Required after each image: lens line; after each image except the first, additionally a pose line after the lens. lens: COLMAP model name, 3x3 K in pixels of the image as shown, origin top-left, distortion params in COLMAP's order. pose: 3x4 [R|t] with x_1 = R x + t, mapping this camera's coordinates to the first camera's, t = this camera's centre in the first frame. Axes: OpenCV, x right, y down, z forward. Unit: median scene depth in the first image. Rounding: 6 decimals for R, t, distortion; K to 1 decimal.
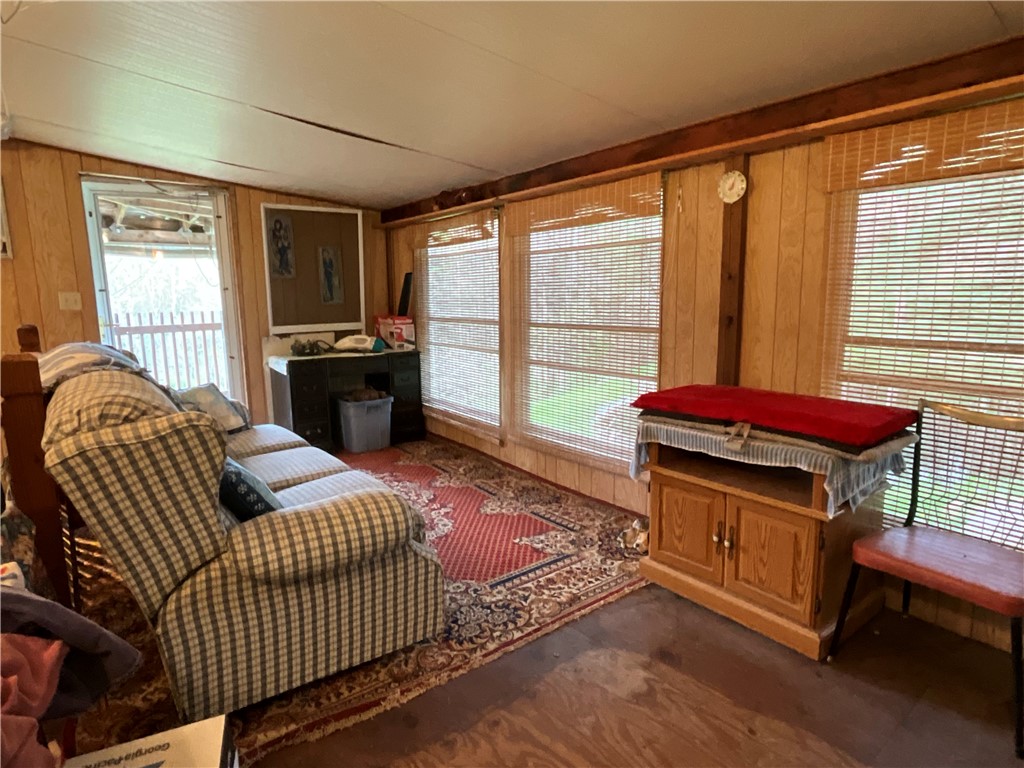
lens RADIAL K [[575.3, 0, 512.0], [0, 575.3, 384.0], [0, 0, 1]] dist [0.000135, 0.000056]
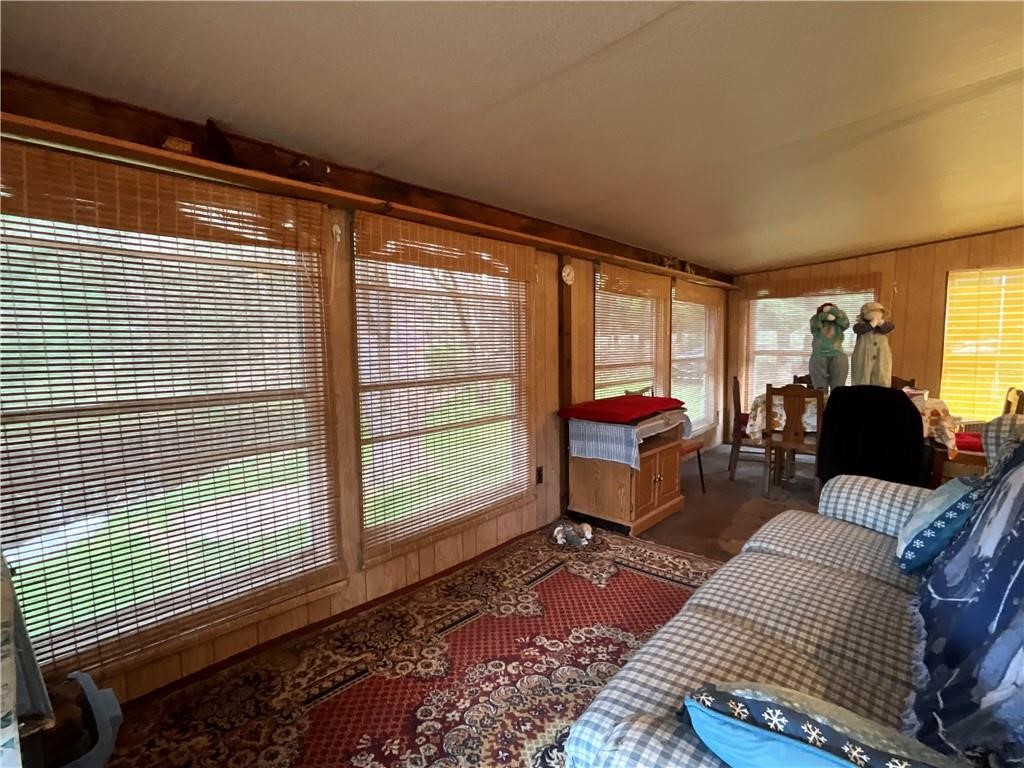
lens RADIAL K [[500.7, 0, 512.0], [0, 500.7, 384.0], [0, 0, 1]] dist [-0.000287, 0.000040]
pose [[-0.179432, -0.065317, 0.981600, -0.756278], [0.167763, 0.981147, 0.095953, -0.172968], [-0.969360, 0.181893, -0.165092, 1.169782]]
